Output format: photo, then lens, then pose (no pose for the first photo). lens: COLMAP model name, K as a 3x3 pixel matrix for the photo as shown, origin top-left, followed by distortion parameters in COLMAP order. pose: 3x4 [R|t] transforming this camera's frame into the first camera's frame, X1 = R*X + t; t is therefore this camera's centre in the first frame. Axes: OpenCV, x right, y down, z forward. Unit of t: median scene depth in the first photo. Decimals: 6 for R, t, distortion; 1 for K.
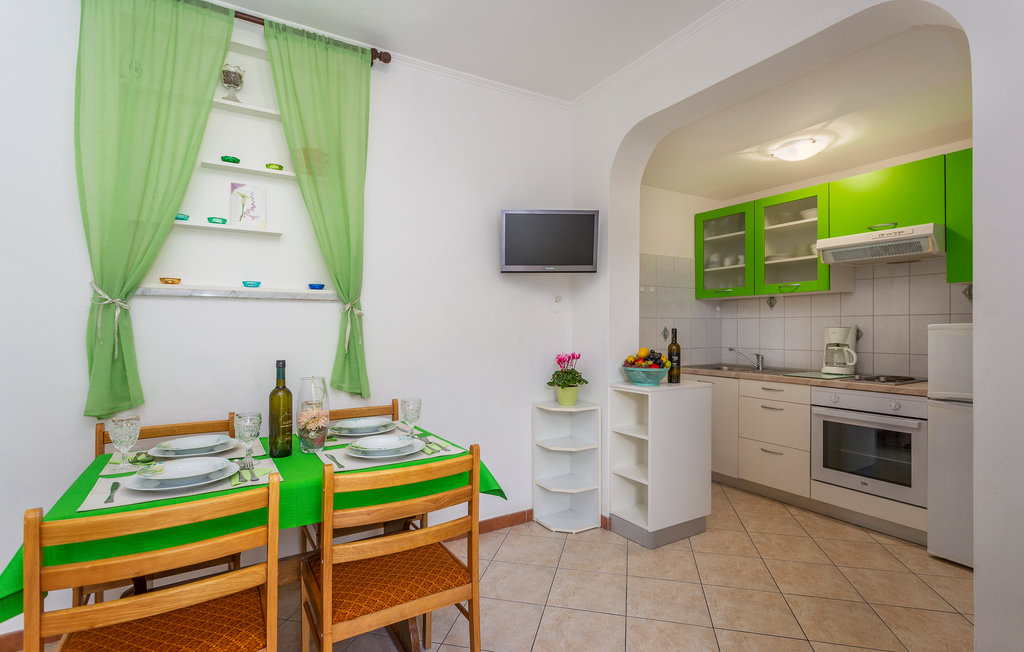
lens RADIAL K [[490.8, 0, 512.0], [0, 490.8, 326.0], [0, 0, 1]] dist [0.001569, 0.001200]
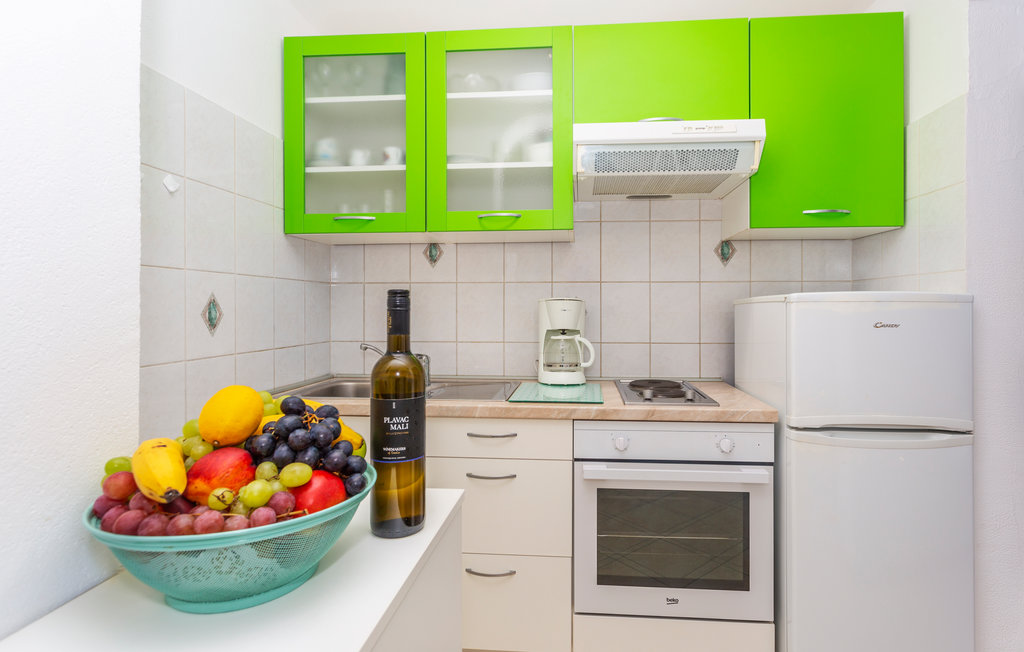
lens RADIAL K [[532.7, 0, 523.4], [0, 532.7, 306.5], [0, 0, 1]] dist [-0.000136, 0.000479]
pose [[0.582484, 0.004229, 0.812831, 0.157490], [-0.004411, 0.999988, -0.002042, 0.012275], [-0.812830, -0.002396, 0.582496, 0.750261]]
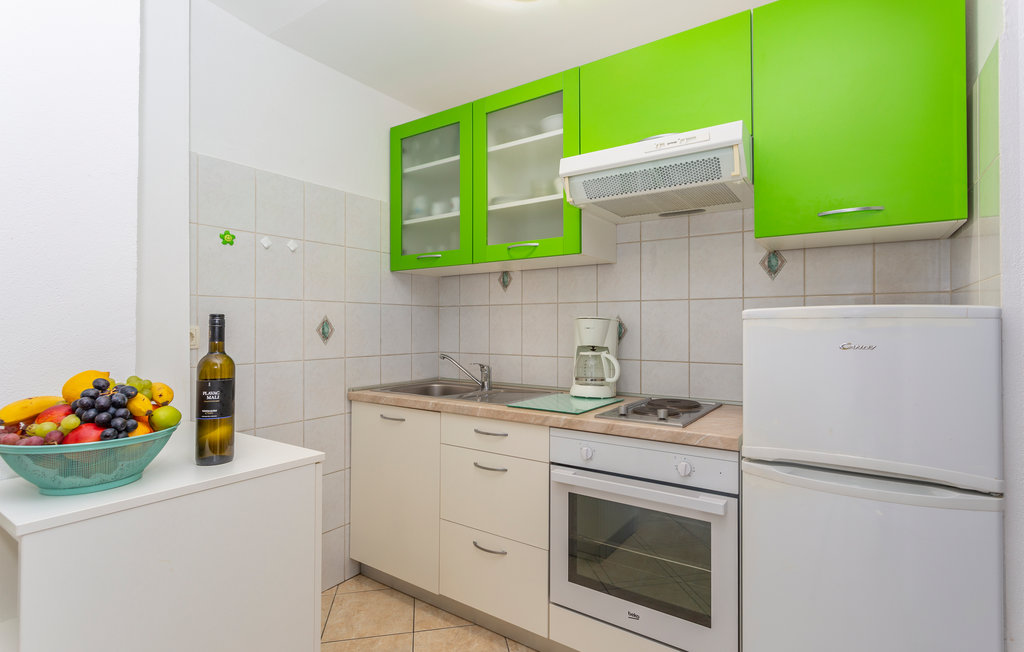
lens RADIAL K [[505.3, 0, 511.5], [0, 505.3, 320.7], [0, 0, 1]] dist [-0.000763, -0.000306]
pose [[0.913542, 0.007343, 0.406677, 0.353028], [-0.004281, 0.999955, -0.008440, 0.011660], [-0.406721, 0.005969, 0.913533, 0.524358]]
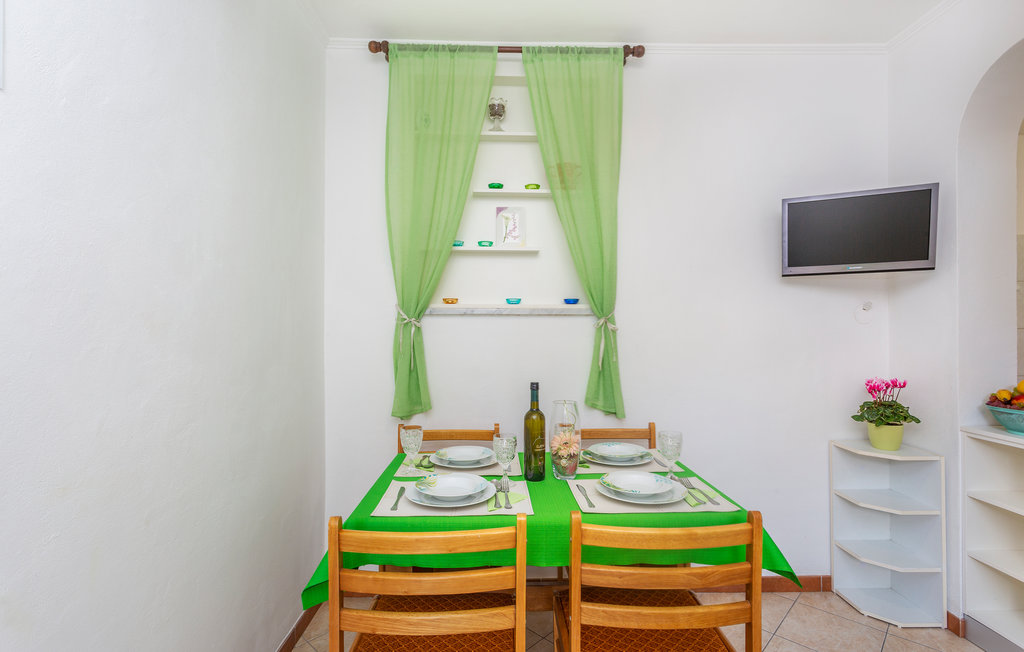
lens RADIAL K [[493.4, 0, 515.2], [0, 493.4, 324.6], [0, 0, 1]] dist [0.000635, 0.000639]
pose [[0.874665, -0.007792, -0.484665, -0.015183], [0.005345, 0.999965, -0.006431, -0.028395], [0.484698, 0.003034, 0.874676, 0.077562]]
